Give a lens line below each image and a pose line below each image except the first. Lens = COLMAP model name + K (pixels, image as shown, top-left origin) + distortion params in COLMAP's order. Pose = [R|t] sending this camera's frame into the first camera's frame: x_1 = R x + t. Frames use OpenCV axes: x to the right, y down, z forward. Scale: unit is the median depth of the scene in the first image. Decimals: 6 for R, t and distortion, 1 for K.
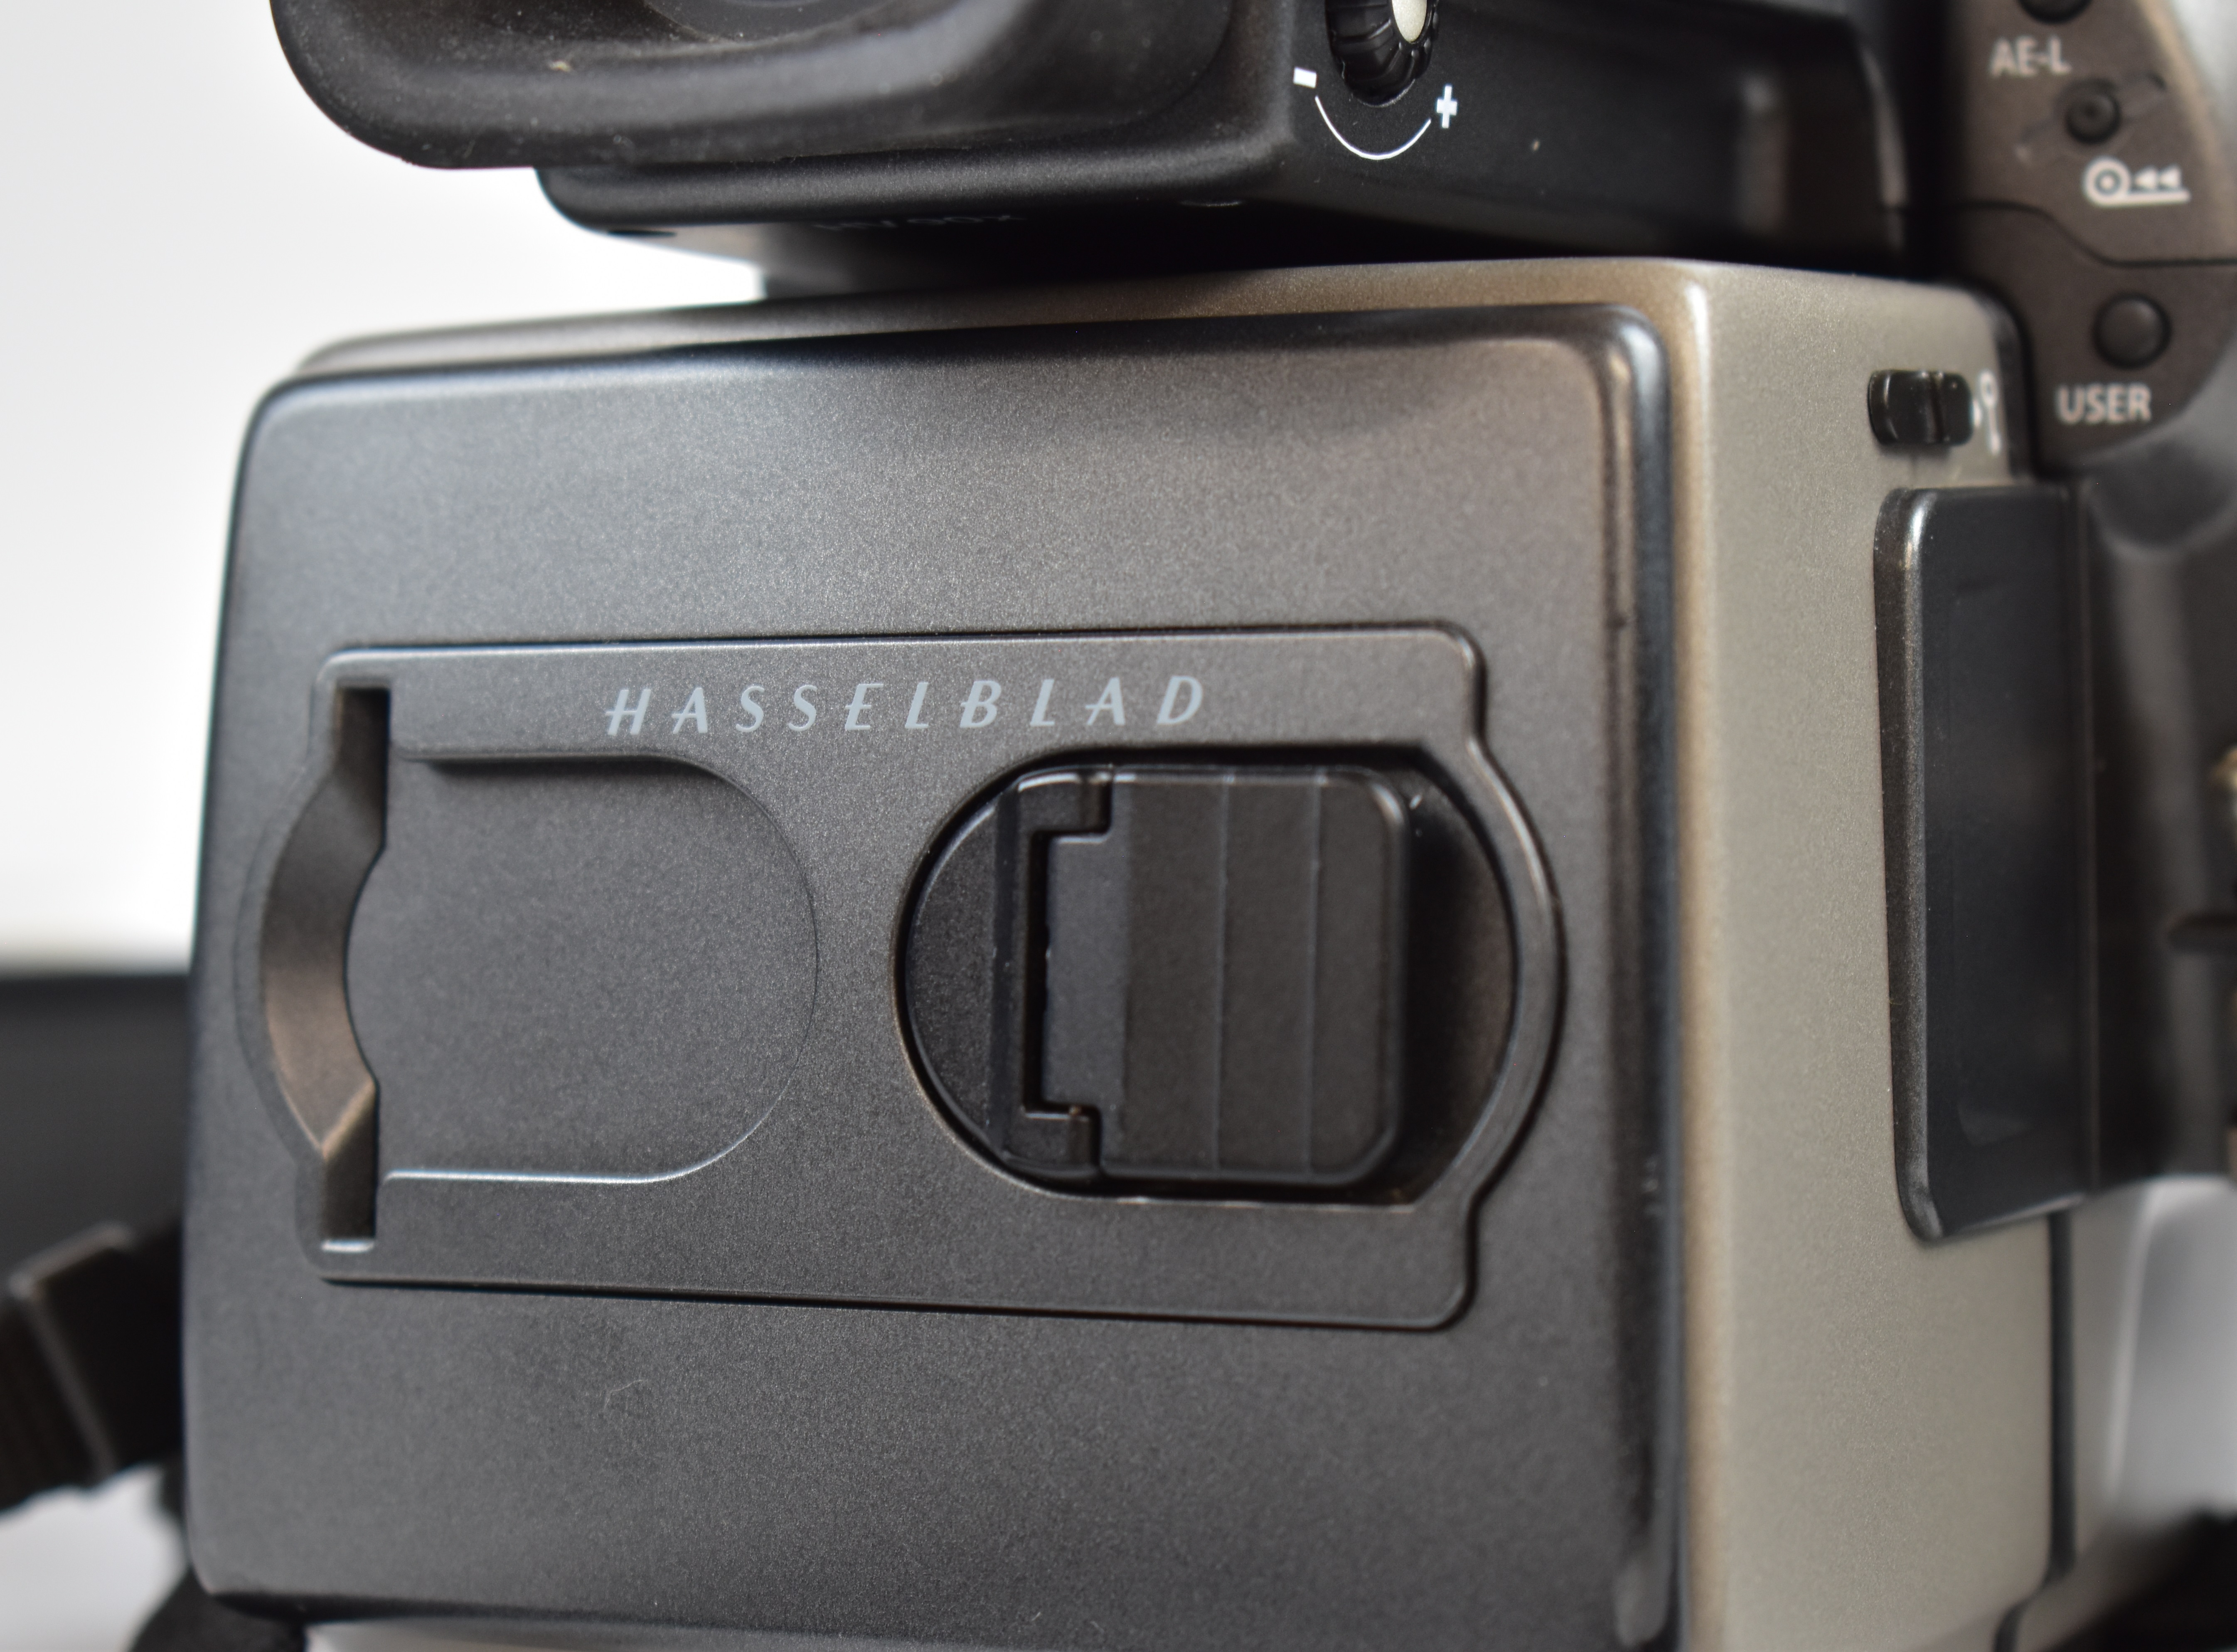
lens RADIAL K [[5369.7, 0, 1115.9], [0, 5369.7, 861.9], [0, 0, 1]] dist [0.014550, 0.519940]
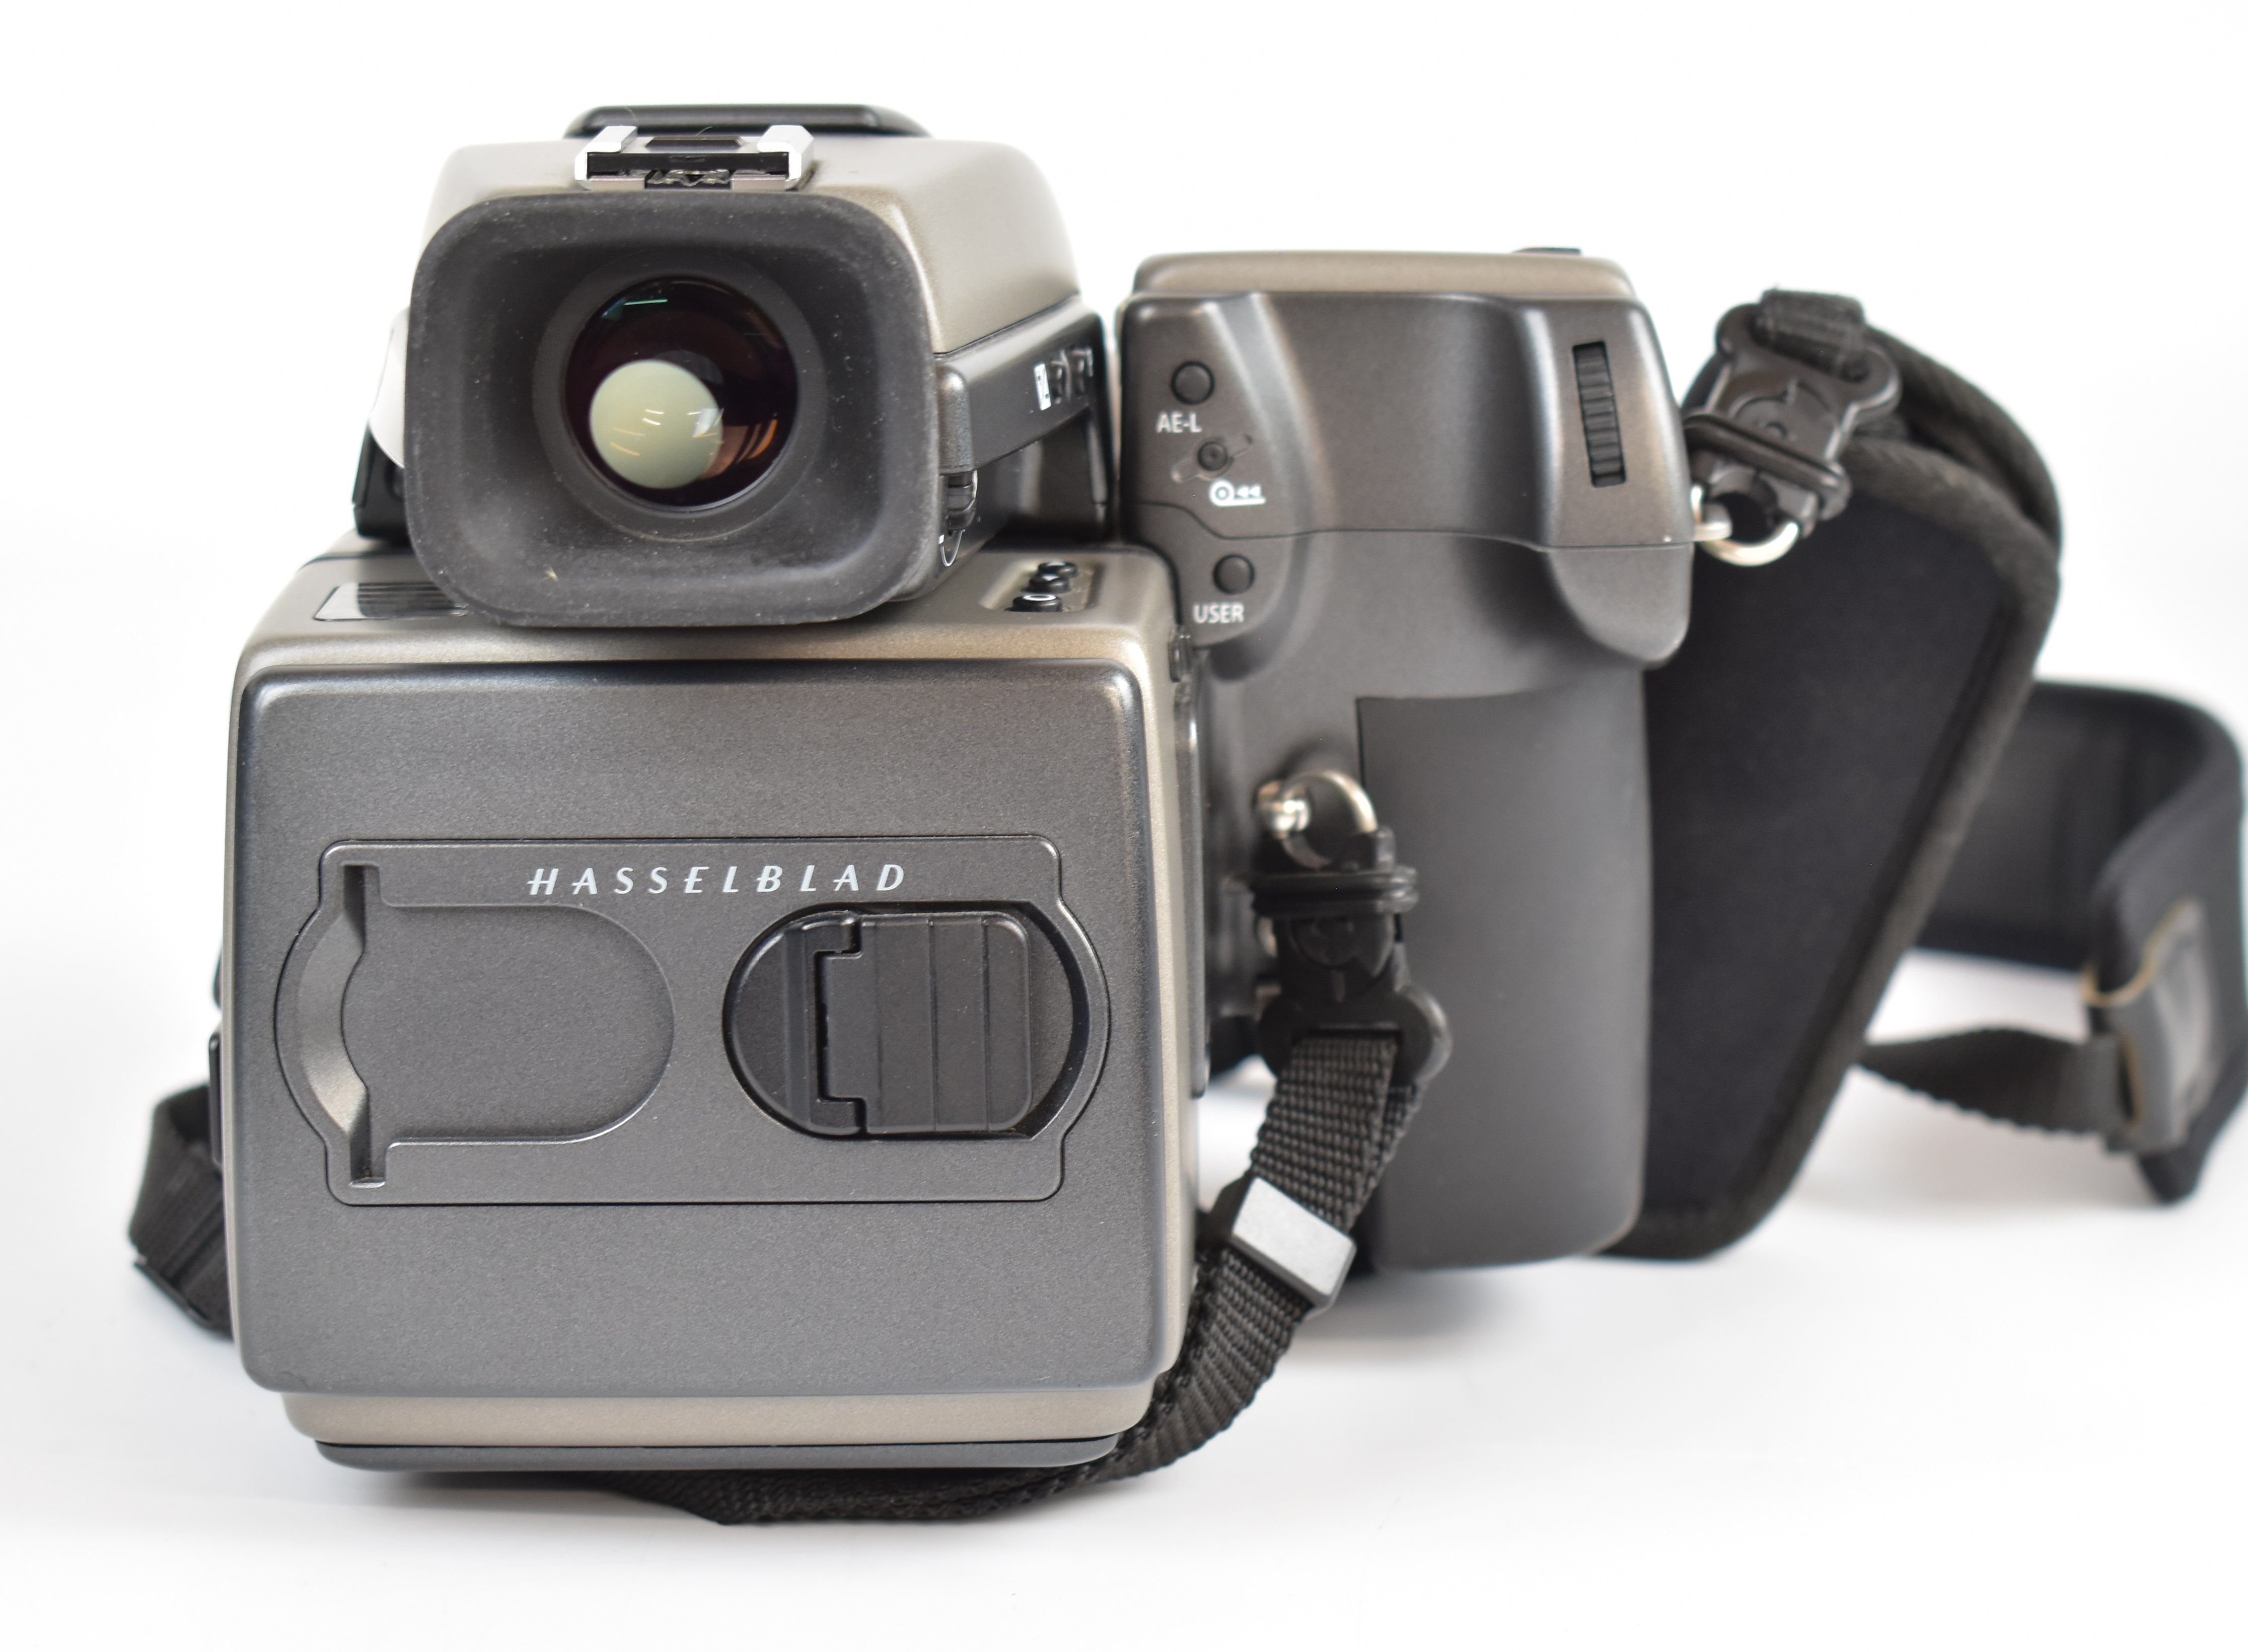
lens RADIAL K [[5941.4, 0, 1124.0], [0, 5941.4, 826.0], [0, 0, 1]] dist [0.029255, 0.006814]
pose [[0.897730, -0.077728, 0.433636, -0.767104], [0.009662, 0.987549, 0.157013, -0.351946], [-0.440441, -0.136765, 0.887303, -0.820477]]
